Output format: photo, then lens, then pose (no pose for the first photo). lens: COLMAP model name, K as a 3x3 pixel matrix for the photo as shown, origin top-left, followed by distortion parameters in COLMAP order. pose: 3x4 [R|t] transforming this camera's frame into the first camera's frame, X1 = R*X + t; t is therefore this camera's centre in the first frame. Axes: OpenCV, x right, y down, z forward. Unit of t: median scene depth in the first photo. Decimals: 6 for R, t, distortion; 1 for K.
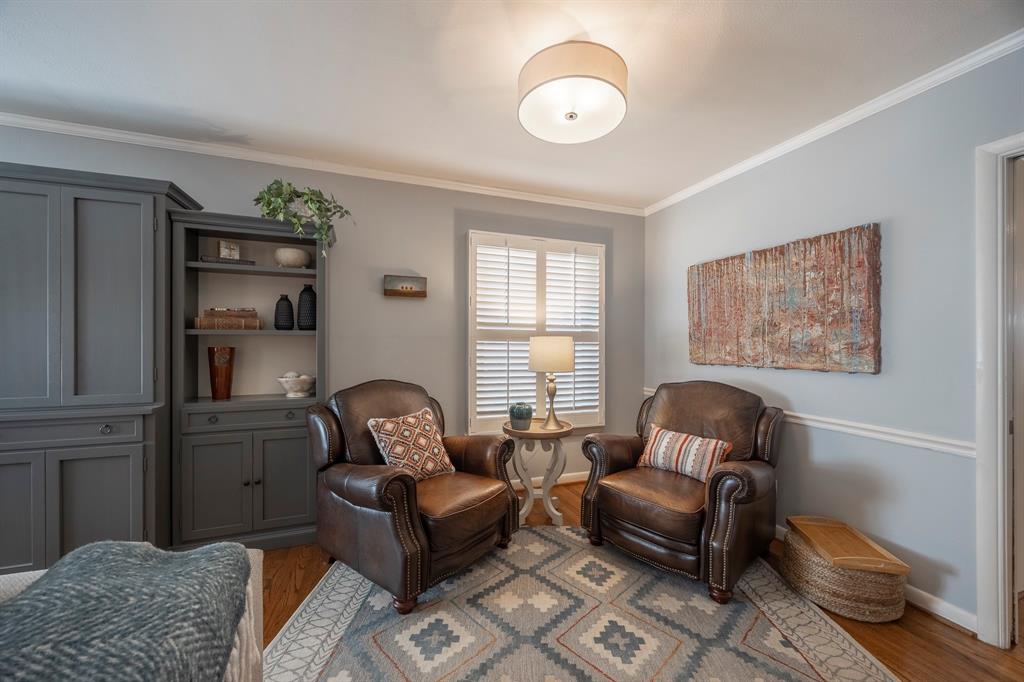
lens RADIAL K [[397.7, 0, 515.2], [0, 397.7, 339.4], [0, 0, 1]] dist [0.000106, -0.000218]
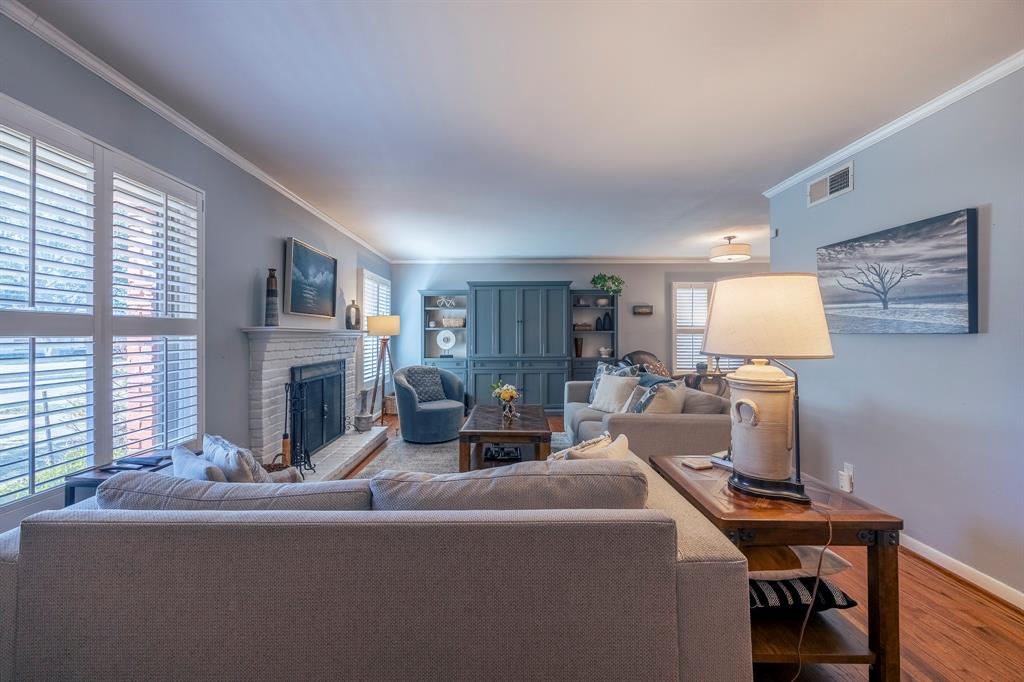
lens RADIAL K [[397.7, 0, 502.2], [0, 397.7, 333.5], [0, 0, 1]] dist [0.000106, -0.000218]
pose [[0.935639, -0.012555, -0.352735, -0.271752], [0.013770, 0.999905, 0.000933, -0.016977], [0.352689, -0.005730, 0.935723, -1.627175]]
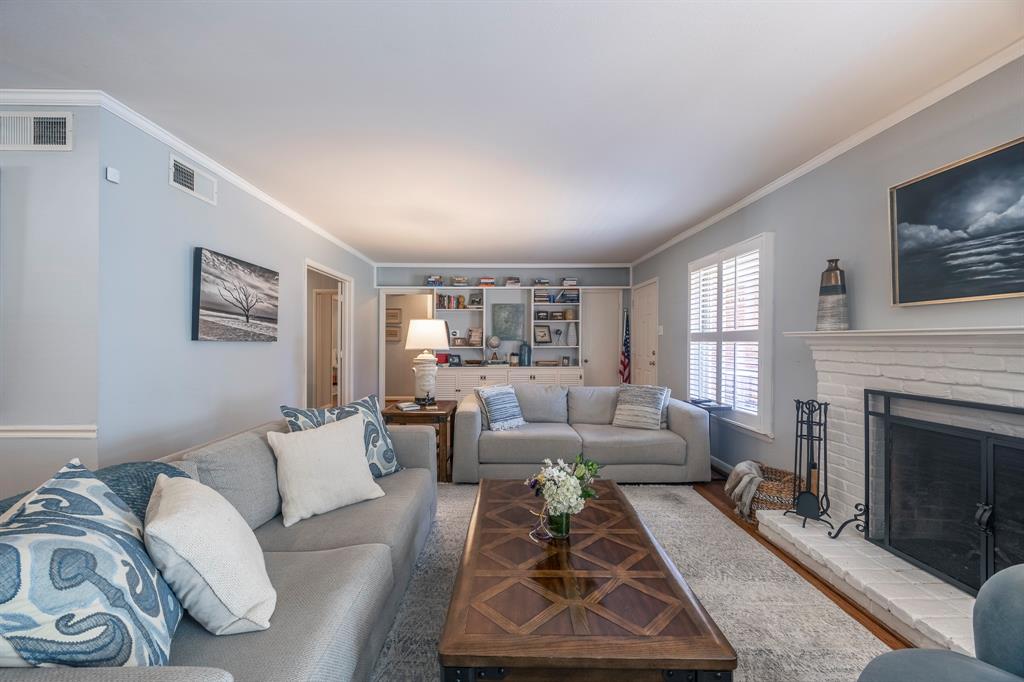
lens RADIAL K [[397.7, 0, 509.0], [0, 397.7, 346.7], [0, 0, 1]] dist [0.000106, -0.000218]
pose [[-0.945863, -0.013332, 0.324294, -0.917601], [-0.011162, 0.999901, 0.008551, -0.006695], [-0.324376, 0.004469, -0.945918, 0.470184]]
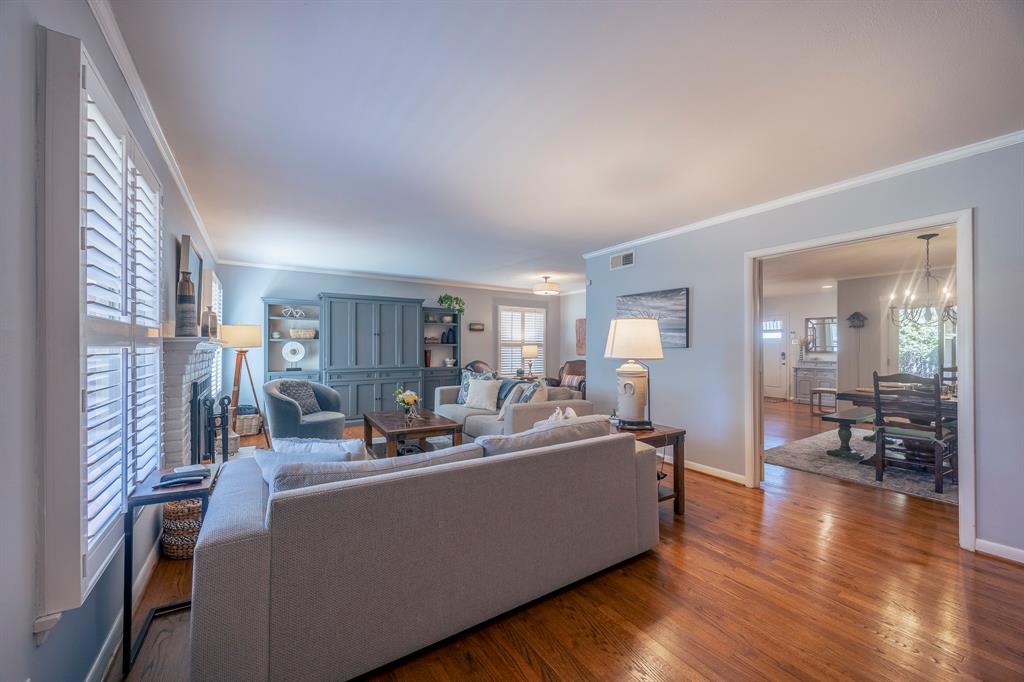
lens RADIAL K [[397.7, 0, 512.3], [0, 397.7, 346.3], [0, 0, 1]] dist [0.000106, -0.000218]
pose [[0.976851, -0.005493, 0.213850, -0.734767], [0.004030, 0.999965, 0.007280, -0.024600], [-0.213883, -0.006250, 0.976839, -2.009781]]
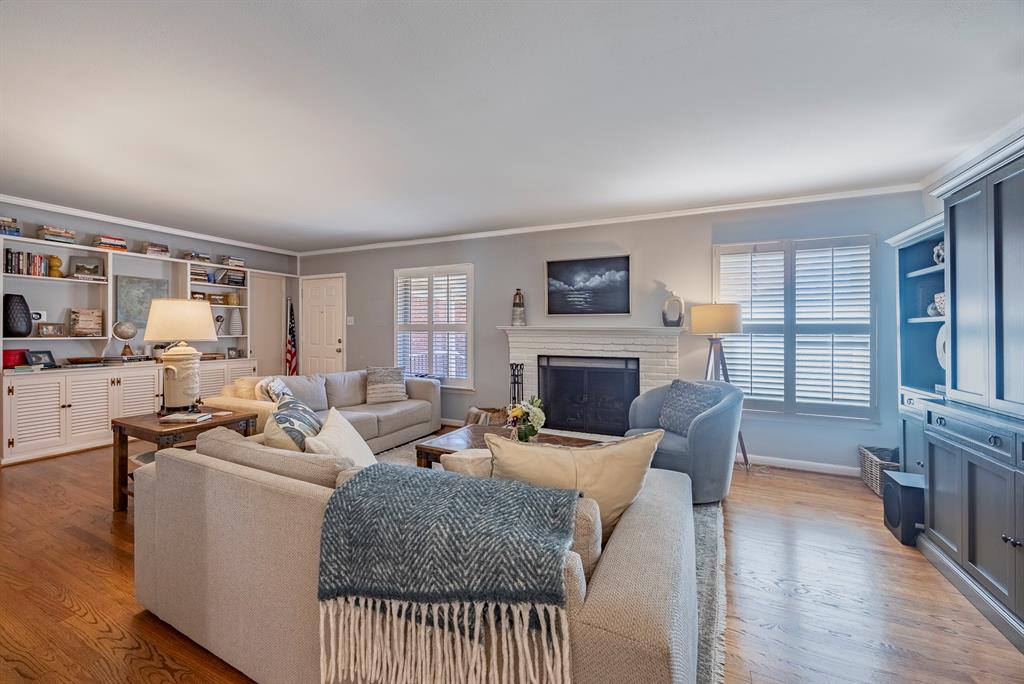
lens RADIAL K [[397.7, 0, 507.6], [0, 397.7, 345.1], [0, 0, 1]] dist [0.000106, -0.000218]
pose [[-0.713558, 0.010701, -0.700514, 0.008465], [-0.007082, 0.999722, 0.022485, 0.000512], [0.700560, 0.021005, -0.713284, 0.588005]]
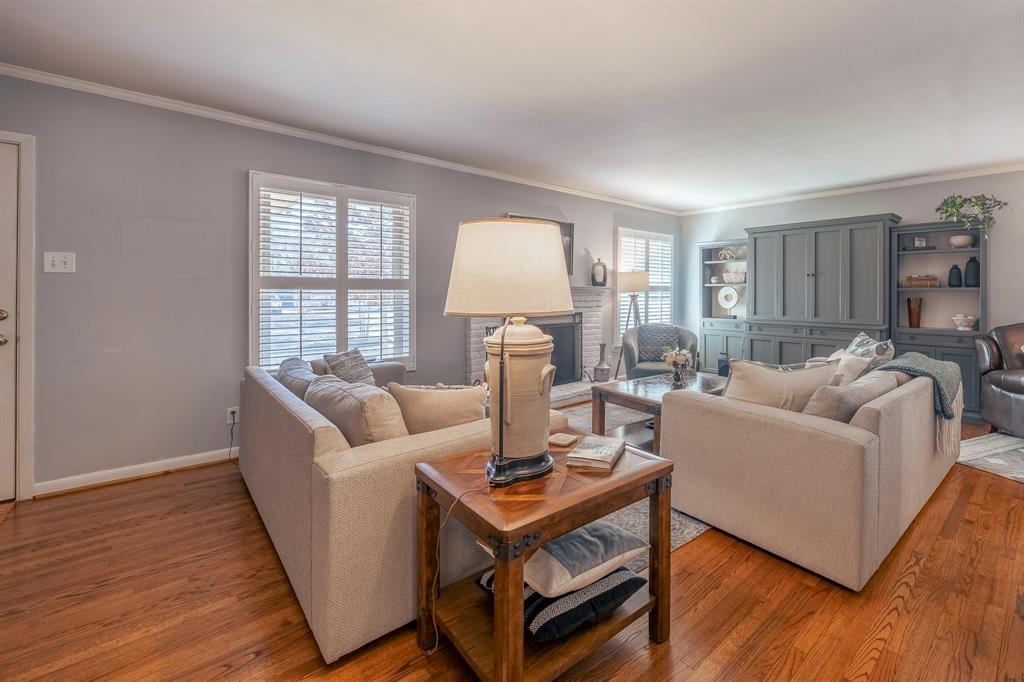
lens RADIAL K [[448.3, 0, 587.0], [0, 448.3, 296.7], [0, 0, 1]] dist [-0.002507, -0.000244]
pose [[0.398414, 0.004443, -0.917195, 0.475438], [0.004293, 0.999968, 0.006709, -0.004551], [0.917196, -0.006611, 0.398382, -1.070104]]
